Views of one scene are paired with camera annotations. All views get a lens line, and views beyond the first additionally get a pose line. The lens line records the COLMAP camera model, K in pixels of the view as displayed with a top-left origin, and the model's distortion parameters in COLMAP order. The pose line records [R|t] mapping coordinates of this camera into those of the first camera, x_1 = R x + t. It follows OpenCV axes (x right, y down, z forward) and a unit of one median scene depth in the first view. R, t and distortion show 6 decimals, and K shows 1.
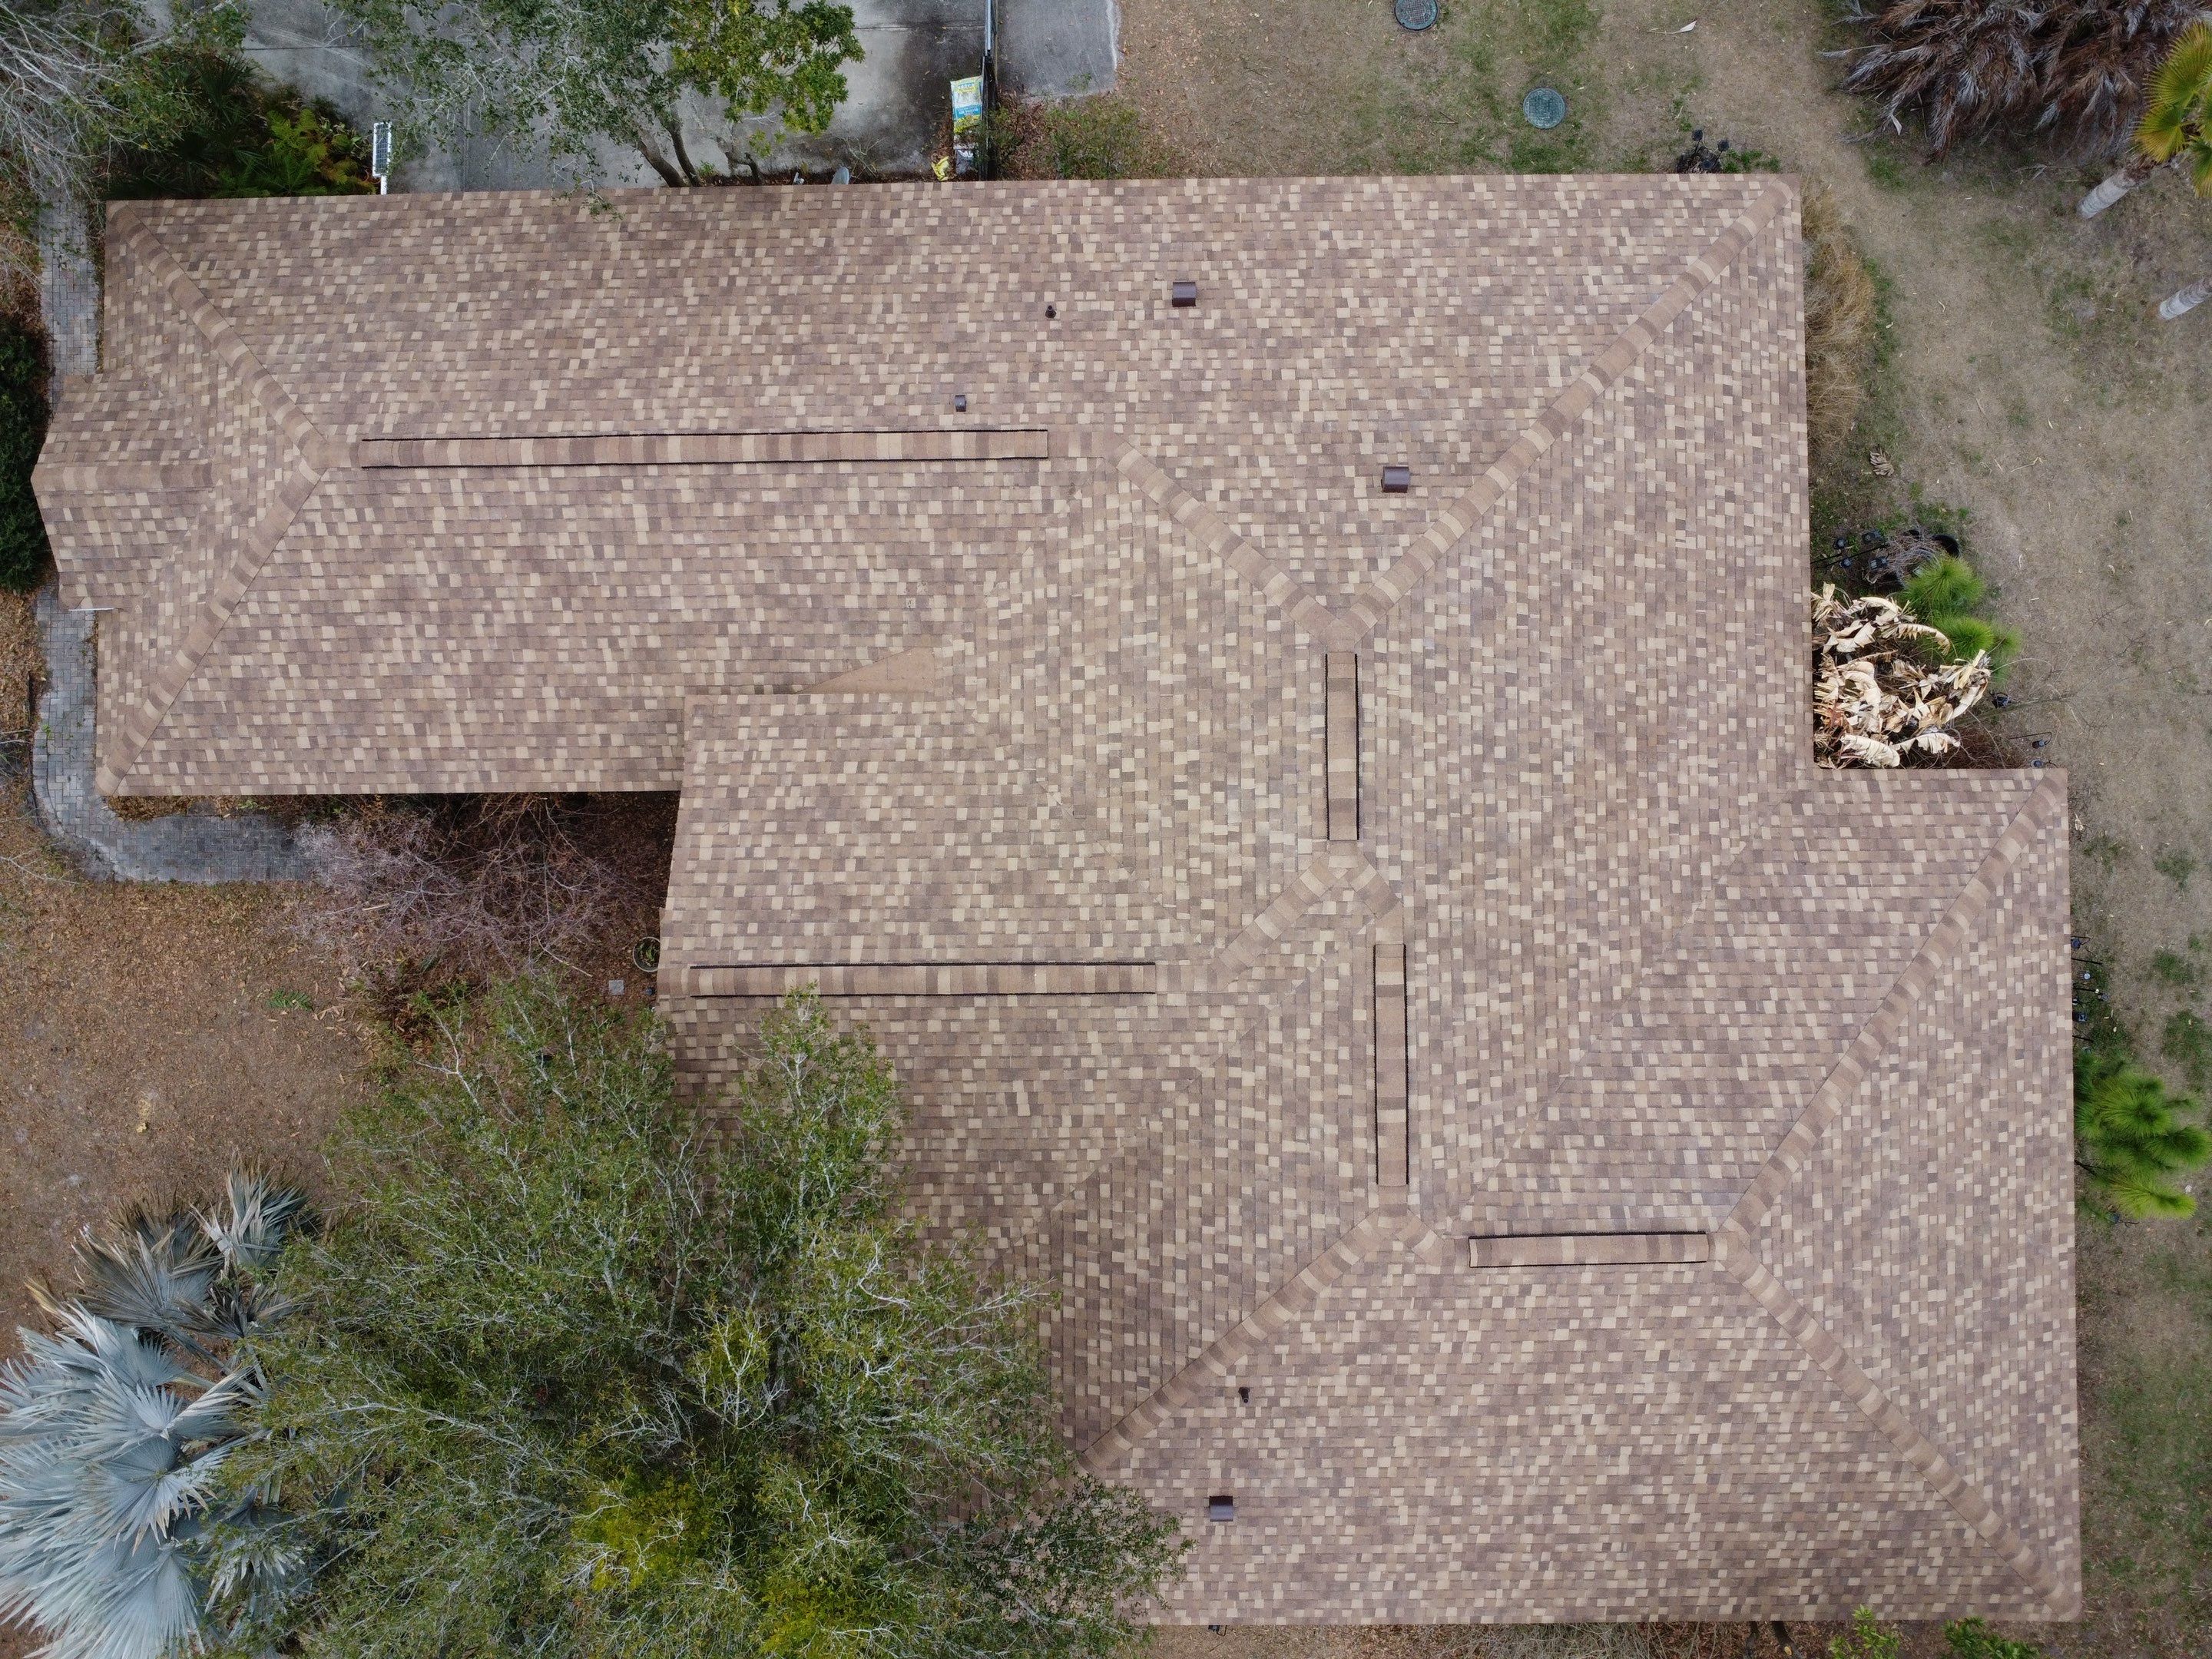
lens RADIAL K [[1602.3, 0, 1094.8], [0, 1602.3, 819.0], [0, 0, 1]] dist [-0.015283, -0.038751]
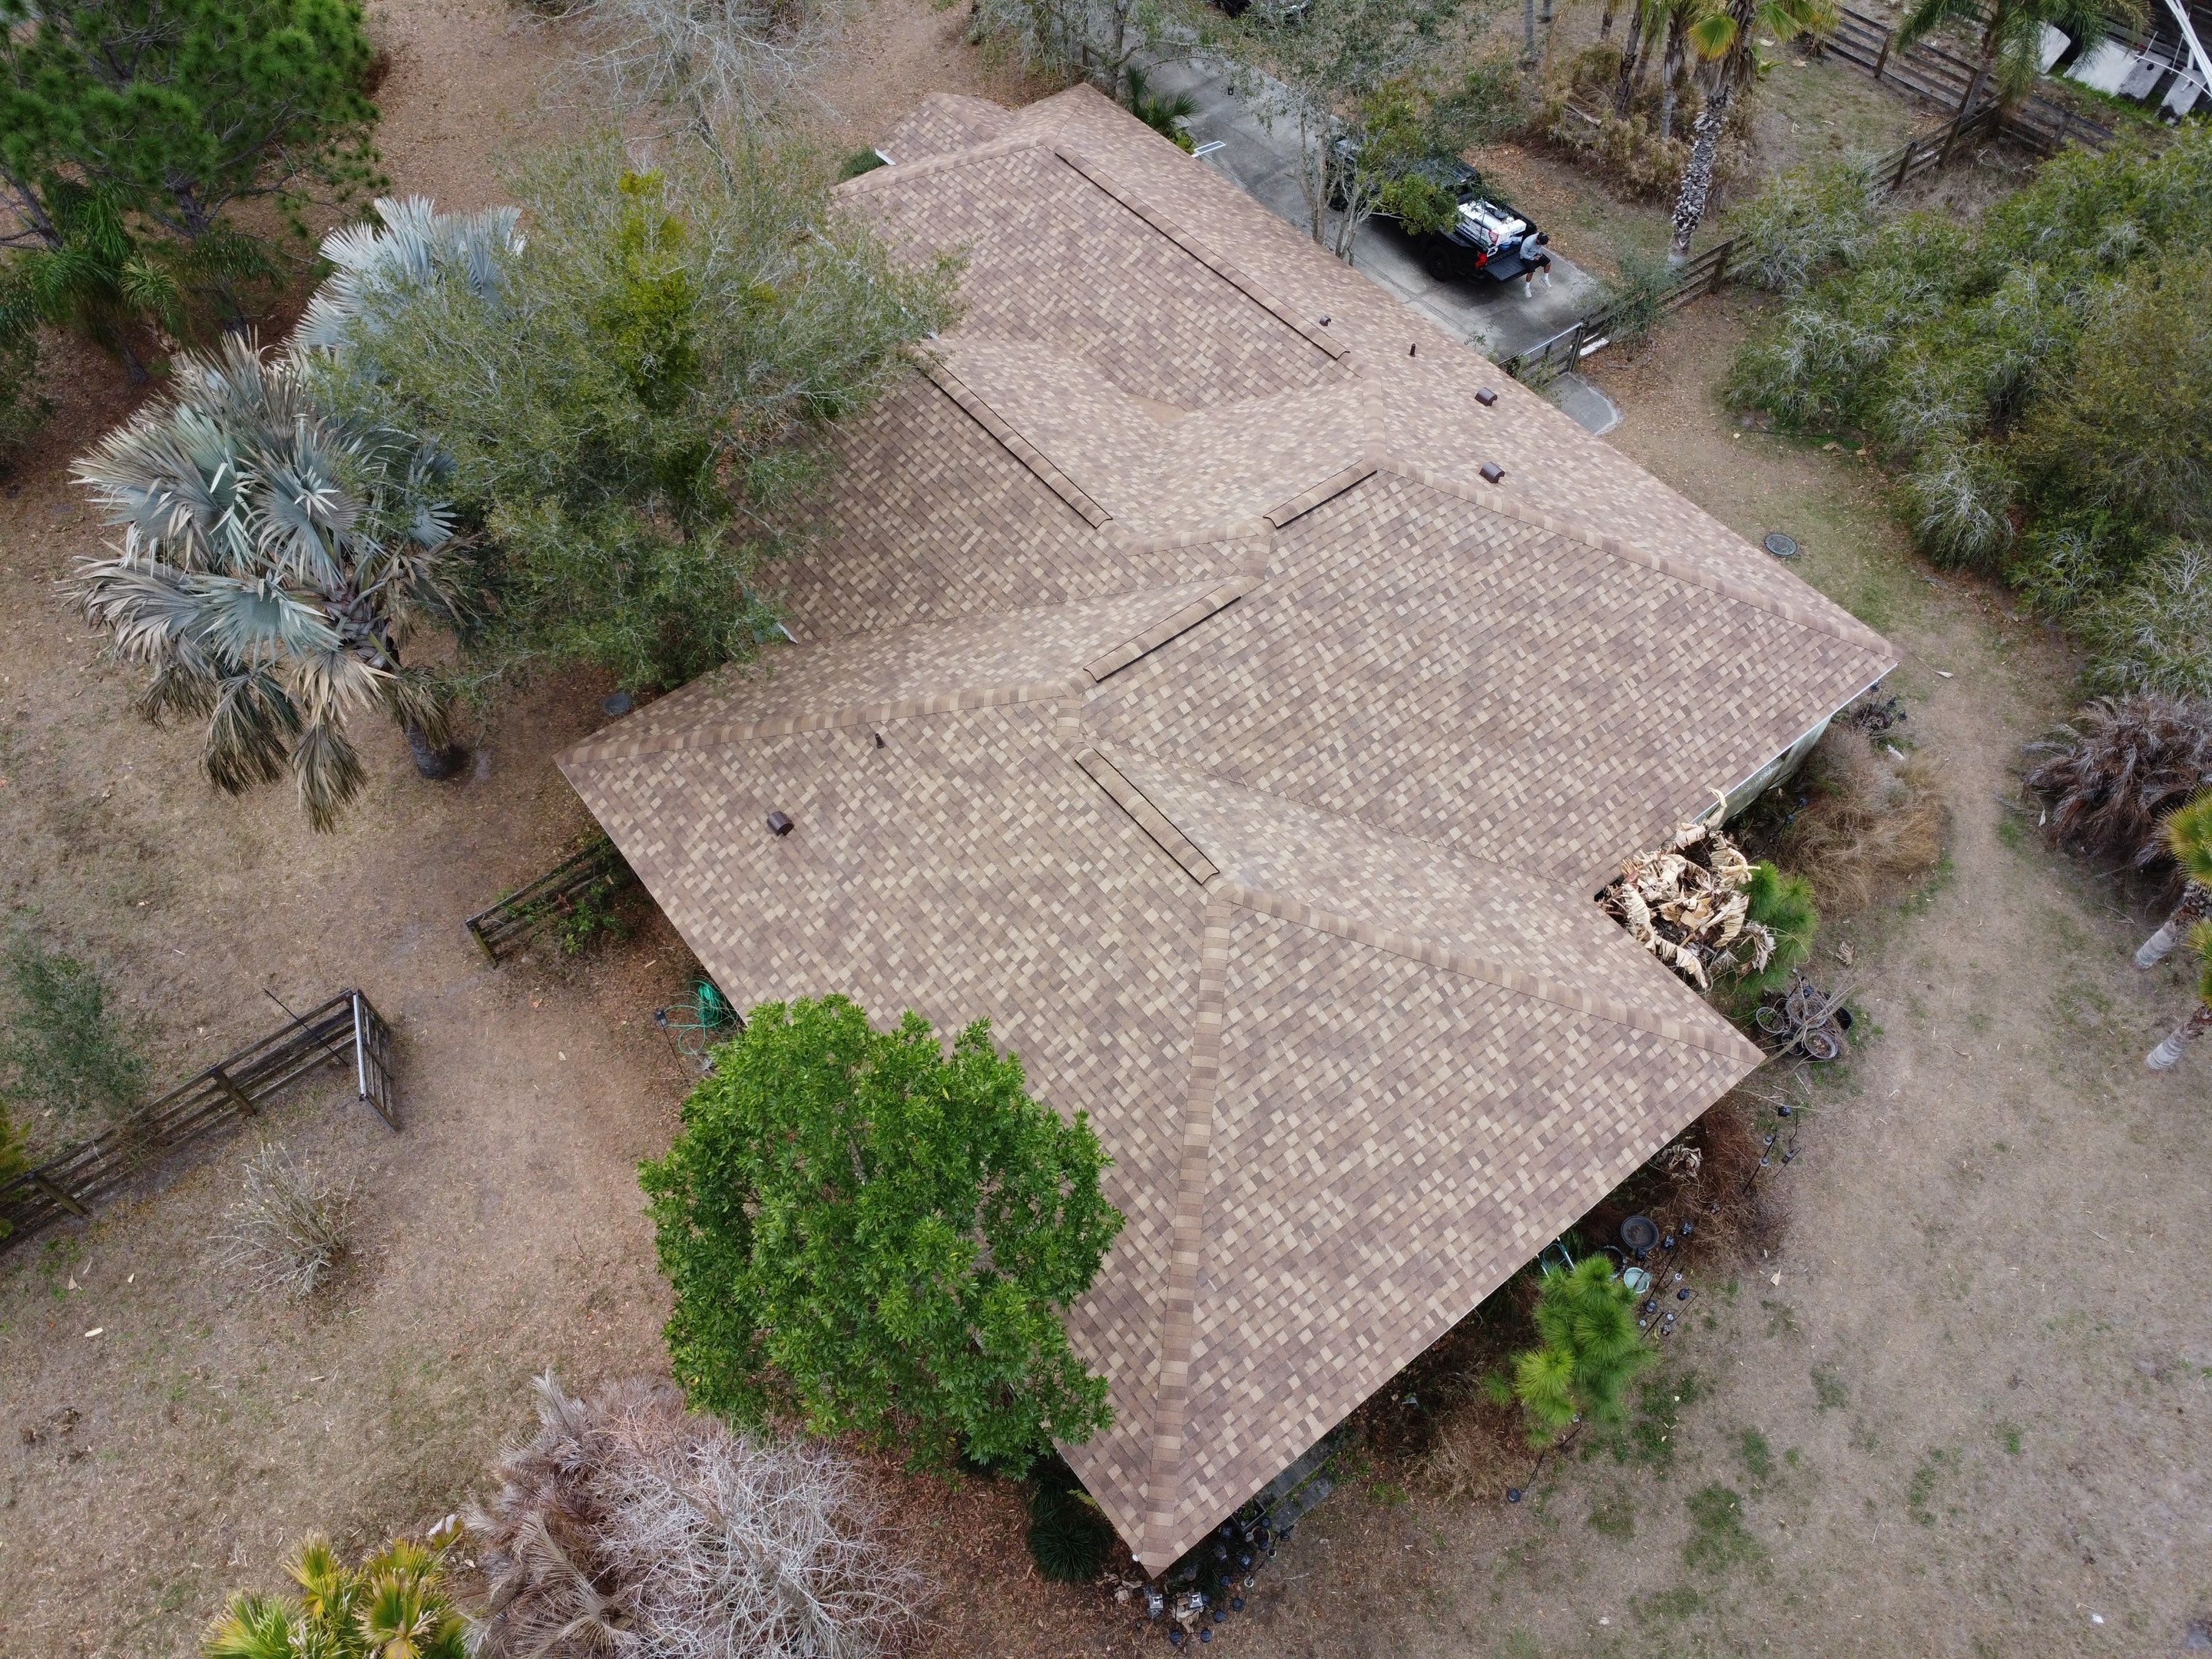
lens RADIAL K [[1599.1, 0, 1095.1], [0, 1599.1, 823.7], [0, 0, 1]] dist [-0.015526, -0.030940]
pose [[0.605711, 0.653998, -0.453211, 0.774359], [-0.795560, 0.507857, -0.330403, 0.649196], [0.014084, 0.560685, 0.827909, 0.013705]]
